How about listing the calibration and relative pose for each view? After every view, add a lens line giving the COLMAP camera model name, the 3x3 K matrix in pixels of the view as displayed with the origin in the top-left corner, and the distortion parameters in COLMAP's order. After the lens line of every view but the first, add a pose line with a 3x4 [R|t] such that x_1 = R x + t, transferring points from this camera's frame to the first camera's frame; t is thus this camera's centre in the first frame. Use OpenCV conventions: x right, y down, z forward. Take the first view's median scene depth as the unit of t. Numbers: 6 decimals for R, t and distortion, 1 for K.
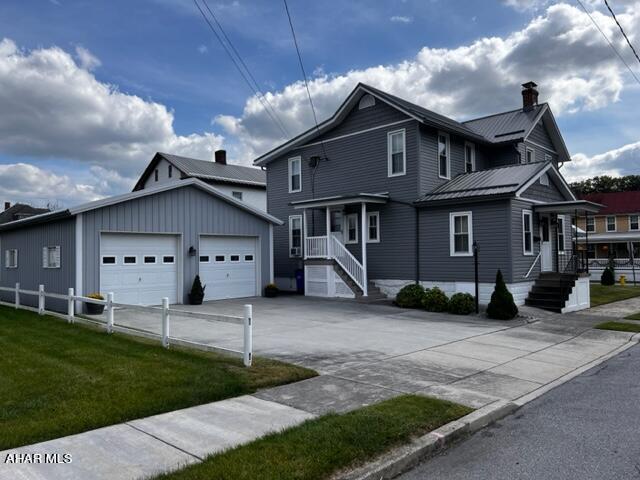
lens RADIAL K [[479.0, 0, 320.0], [0, 479.0, 240.0], [0, 0, 1]] dist [0.058028, -0.060224]
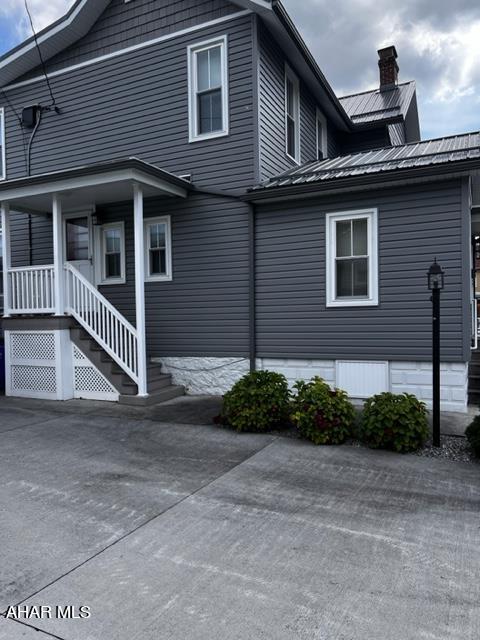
lens RADIAL K [[483.5, 0, 251.0], [0, 483.5, 327.9], [0, 0, 1]] dist [0.047253, -0.056469]
pose [[0.946908, -0.009383, 0.321367, 0.044452], [-0.006702, 0.998781, 0.048909, 0.029137], [-0.321434, -0.048467, 0.945691, 0.529424]]
